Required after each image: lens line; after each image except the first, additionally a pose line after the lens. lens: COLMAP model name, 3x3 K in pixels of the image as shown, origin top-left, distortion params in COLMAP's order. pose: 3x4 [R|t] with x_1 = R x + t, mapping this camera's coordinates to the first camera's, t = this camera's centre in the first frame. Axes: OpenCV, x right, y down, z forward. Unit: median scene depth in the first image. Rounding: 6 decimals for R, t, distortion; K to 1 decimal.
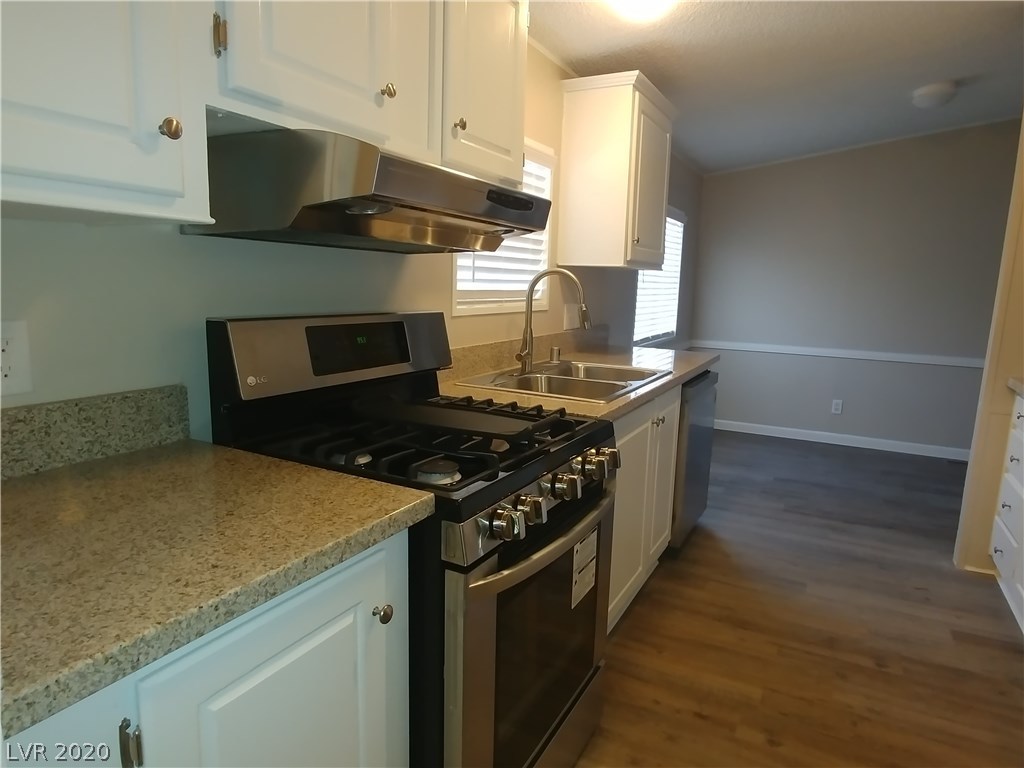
lens RADIAL K [[622.6, 0, 511.3], [0, 622.6, 388.7], [0, 0, 1]] dist [-0.019487, -0.000212]
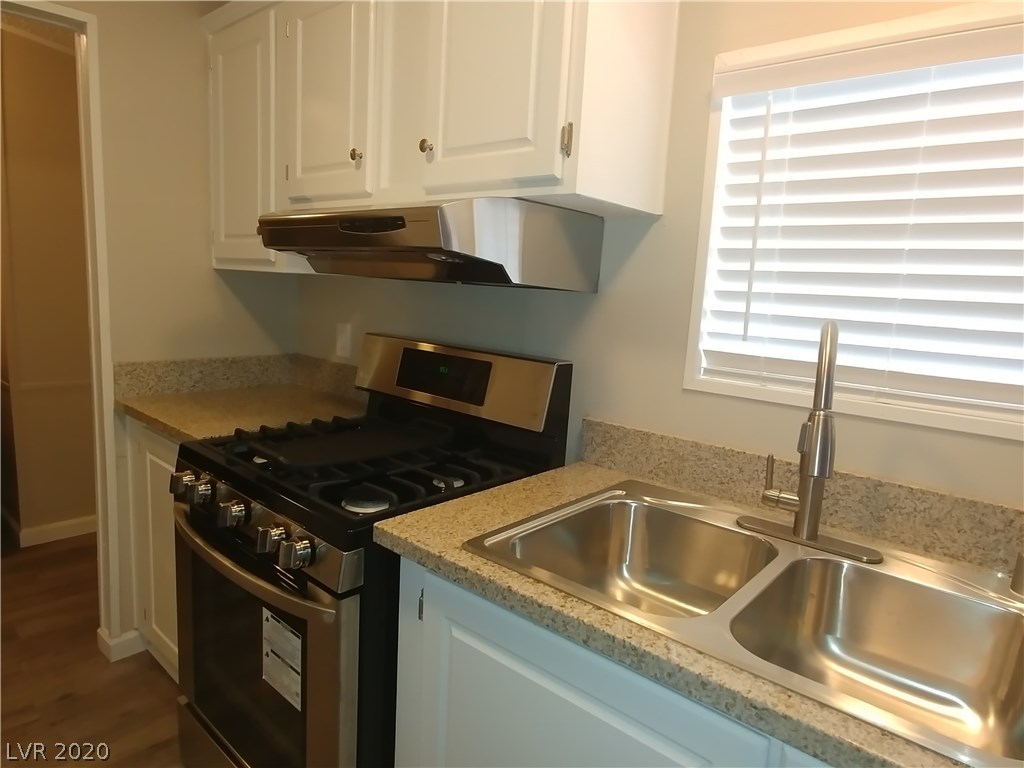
lens RADIAL K [[622.6, 0, 511.3], [0, 622.6, 388.7], [0, 0, 1]] dist [-0.019487, -0.000212]
pose [[-0.219073, 0.112110, -0.969246, 0.582323], [-0.231157, 0.959133, 0.163187, -0.187164], [0.947931, 0.259798, -0.184205, 0.992476]]
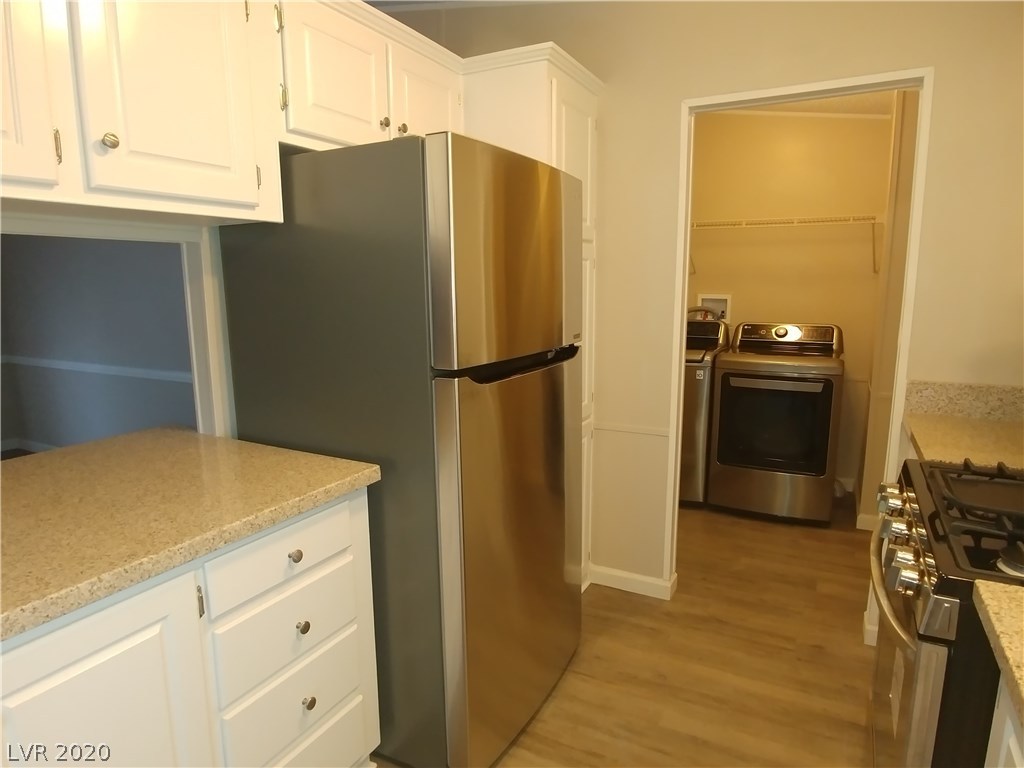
lens RADIAL K [[616.9, 0, 523.4], [0, 616.9, 389.5], [0, 0, 1]] dist [-0.013222, 0.000081]
pose [[-0.999434, -0.022250, -0.025236, 0.471223], [-0.029509, 0.940024, 0.339828, -0.244360], [0.016161, 0.340381, -0.940149, 1.186654]]
